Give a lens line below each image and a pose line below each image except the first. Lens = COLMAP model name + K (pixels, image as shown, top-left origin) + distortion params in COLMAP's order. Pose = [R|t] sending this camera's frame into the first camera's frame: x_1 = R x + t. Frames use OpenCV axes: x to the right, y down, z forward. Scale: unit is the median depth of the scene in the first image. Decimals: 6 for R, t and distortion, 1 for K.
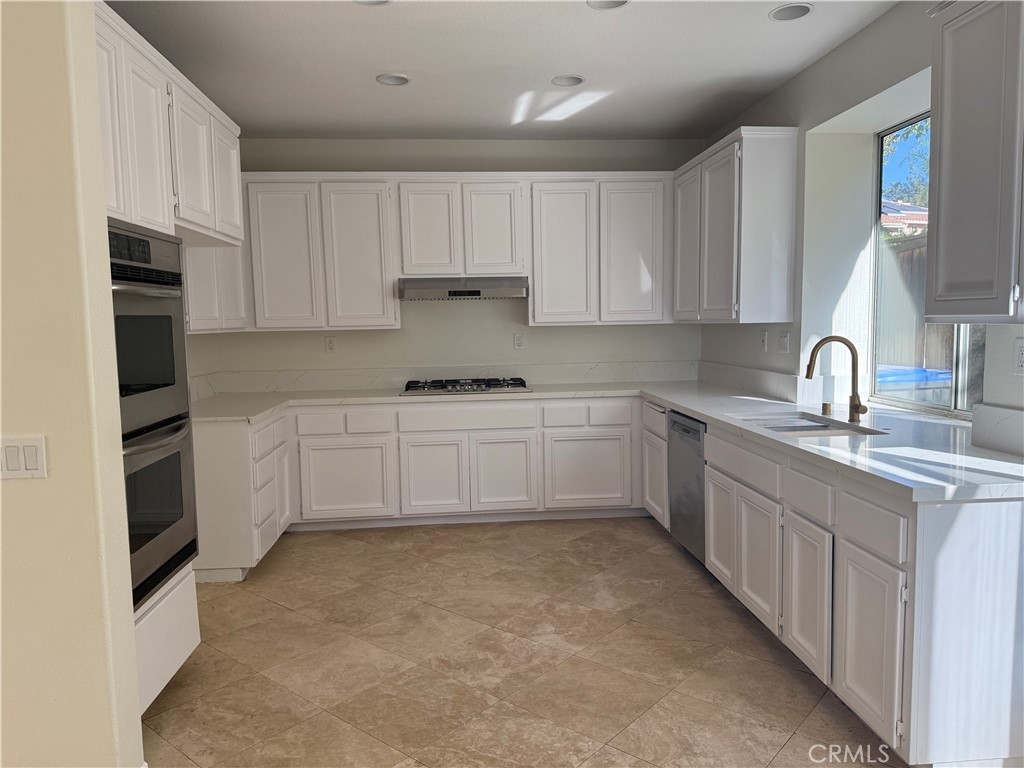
lens RADIAL K [[716.0, 0, 512.0], [0, 716.0, 384.0], [0, 0, 1]] dist [0.109398, -0.148616]
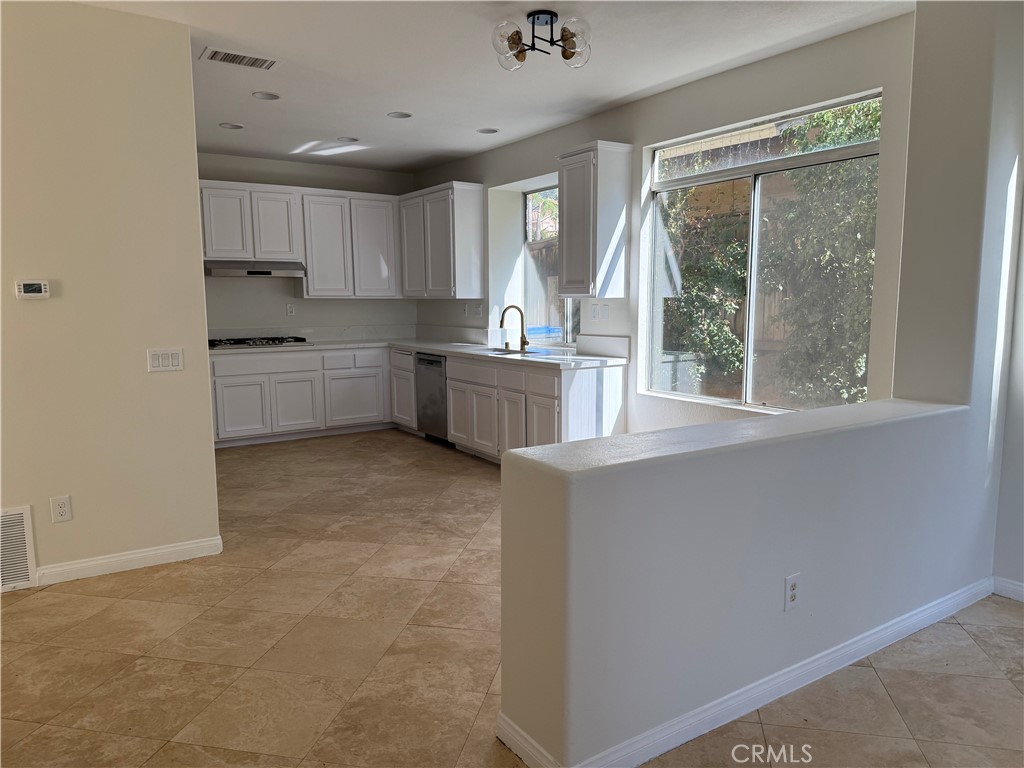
lens RADIAL K [[716.0, 0, 512.0], [0, 716.0, 384.0], [0, 0, 1]] dist [0.109398, -0.148616]
pose [[0.875966, -0.045168, 0.480254, -0.385224], [0.031925, 0.998852, 0.035713, 0.059870], [-0.481316, -0.015951, 0.876402, -0.531065]]
